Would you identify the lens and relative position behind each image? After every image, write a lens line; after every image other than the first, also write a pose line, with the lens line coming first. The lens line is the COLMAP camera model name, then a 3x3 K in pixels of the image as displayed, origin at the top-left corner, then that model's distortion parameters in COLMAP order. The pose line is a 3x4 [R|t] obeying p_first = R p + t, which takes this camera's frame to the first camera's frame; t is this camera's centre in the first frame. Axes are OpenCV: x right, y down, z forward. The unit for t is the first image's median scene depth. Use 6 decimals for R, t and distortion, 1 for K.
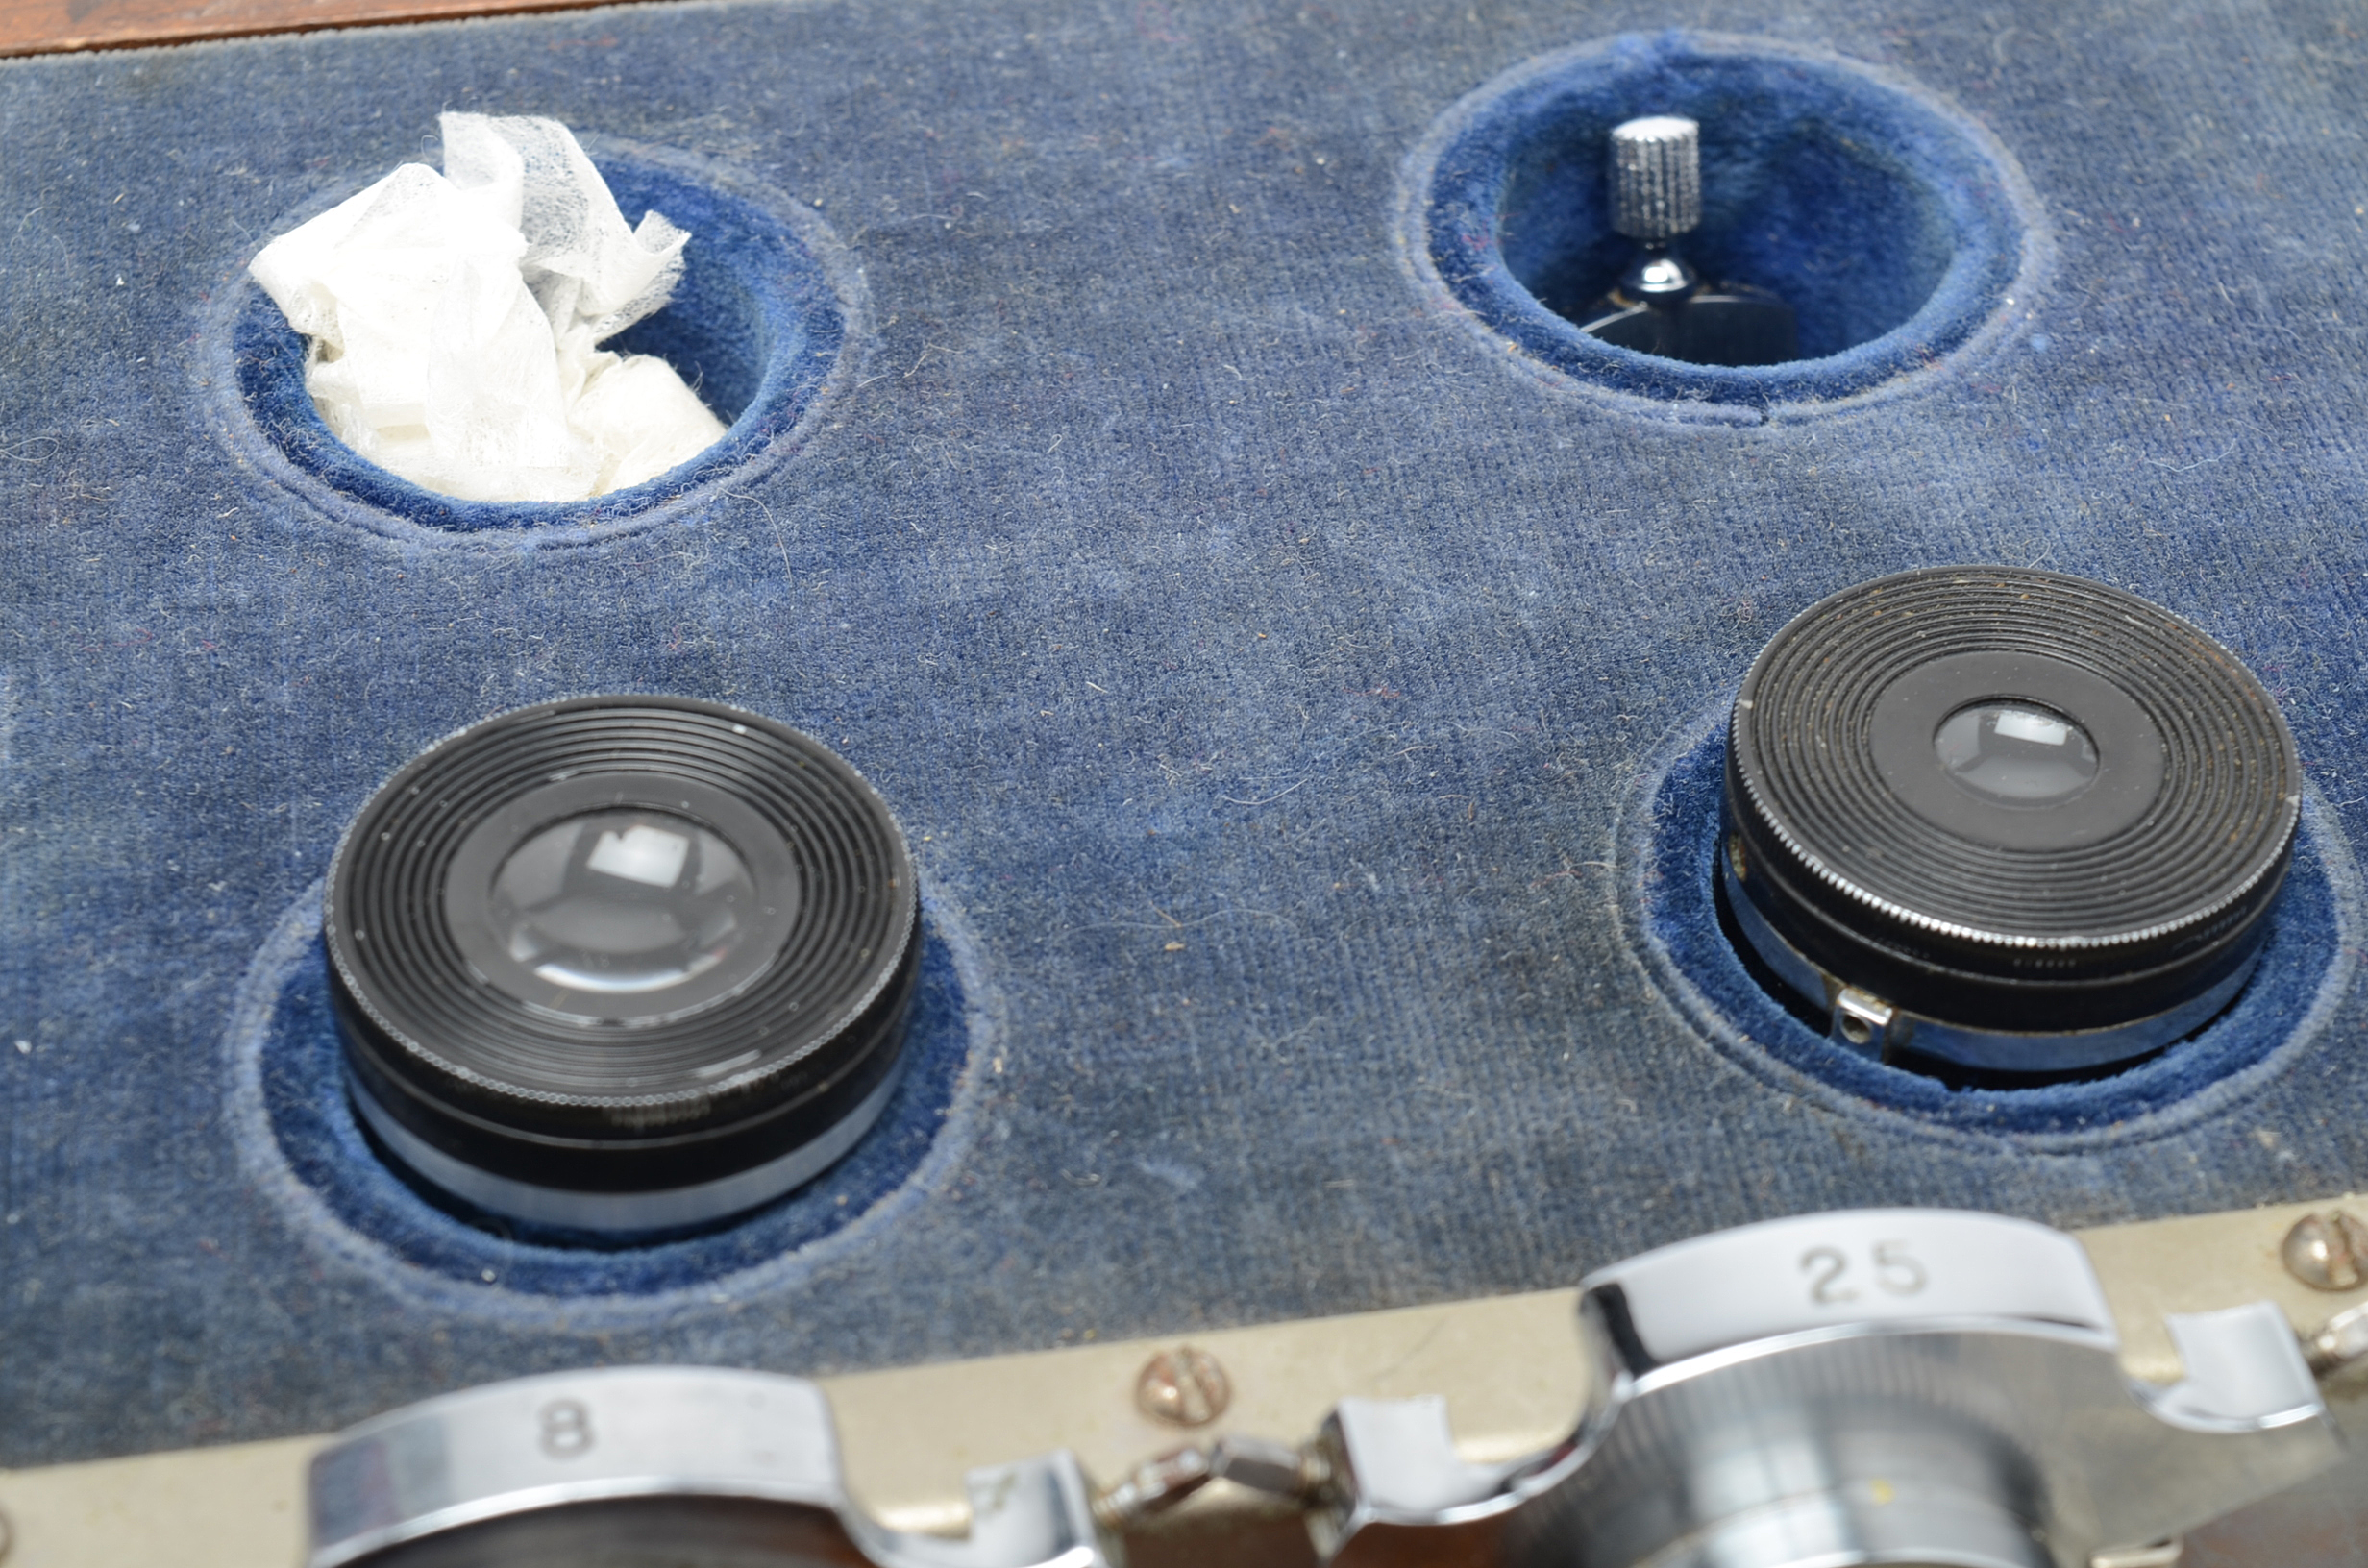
lens RADIAL K [[5665.5, 0, 1184.0], [0, 5665.5, 784.0], [0, 0, 1]] dist [0.000852, -0.161493]
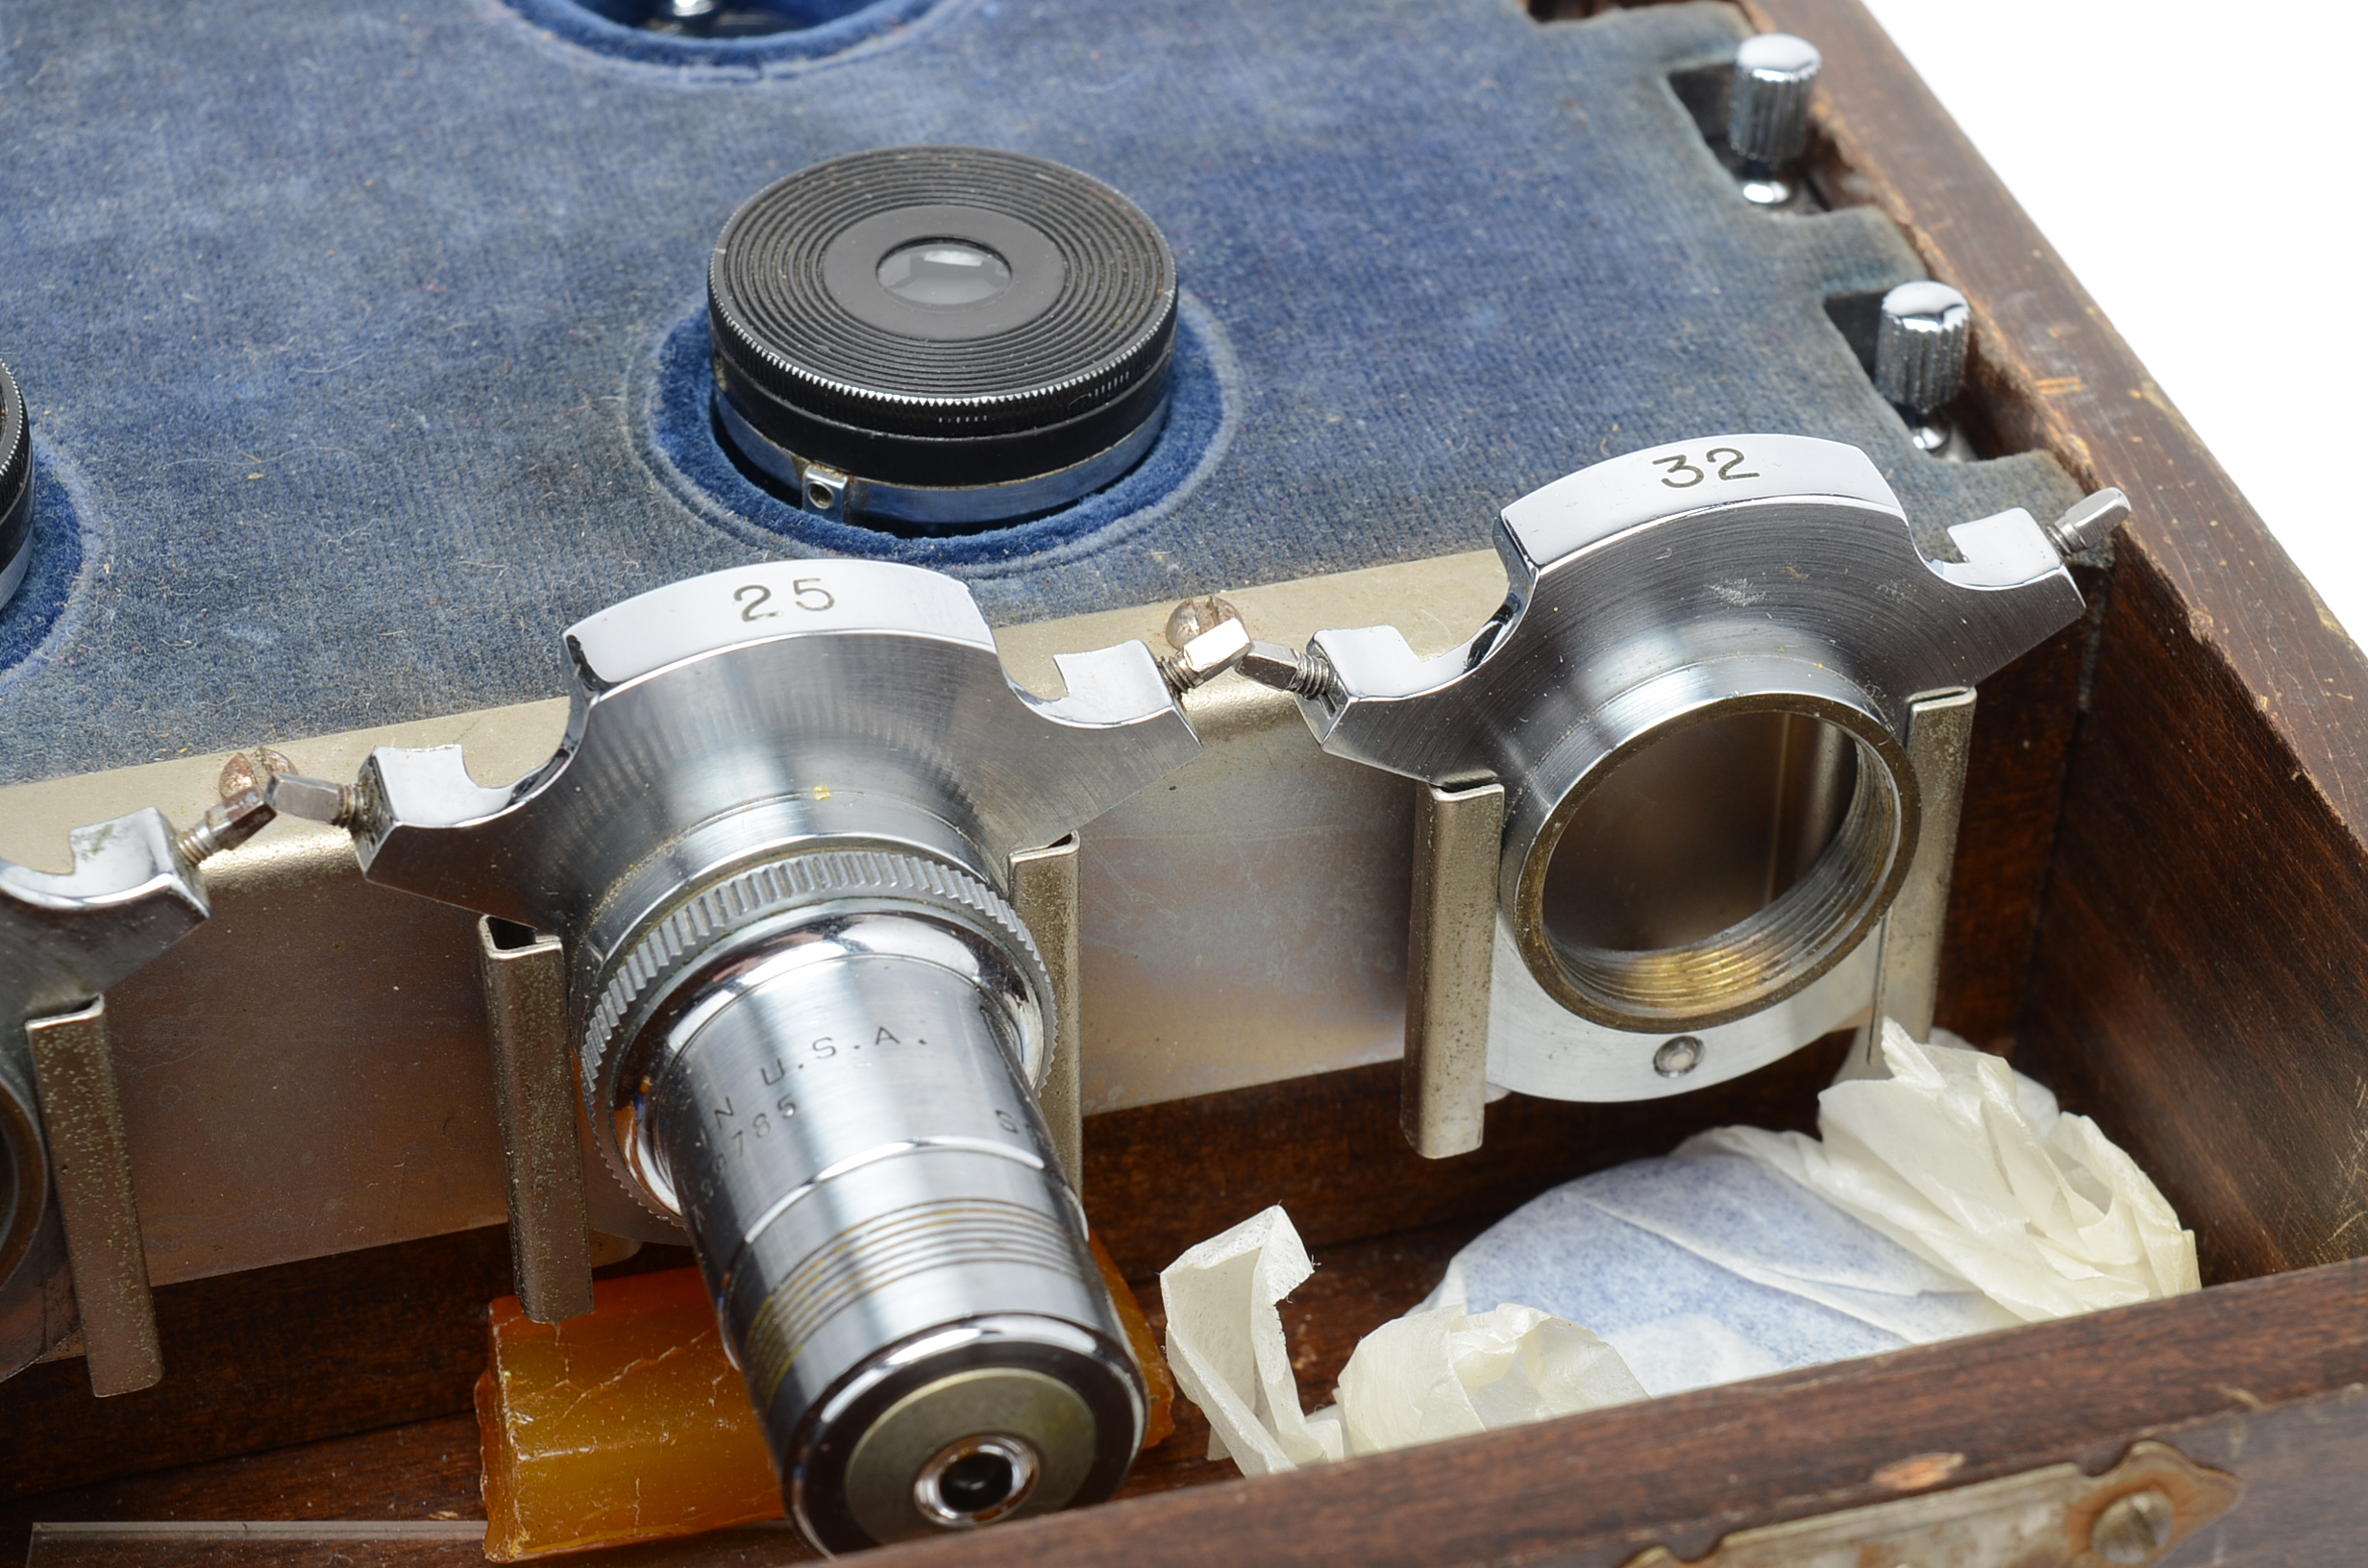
lens RADIAL K [[5665.5, 0, 1184.0], [0, 5665.5, 784.0], [0, 0, 1]] dist [0.000852, -0.161493]
pose [[0.992785, -0.069301, 0.097857, 0.070690], [0.074822, 0.995738, -0.053918, 0.170878], [-0.093703, 0.060851, 0.993739, -0.204284]]
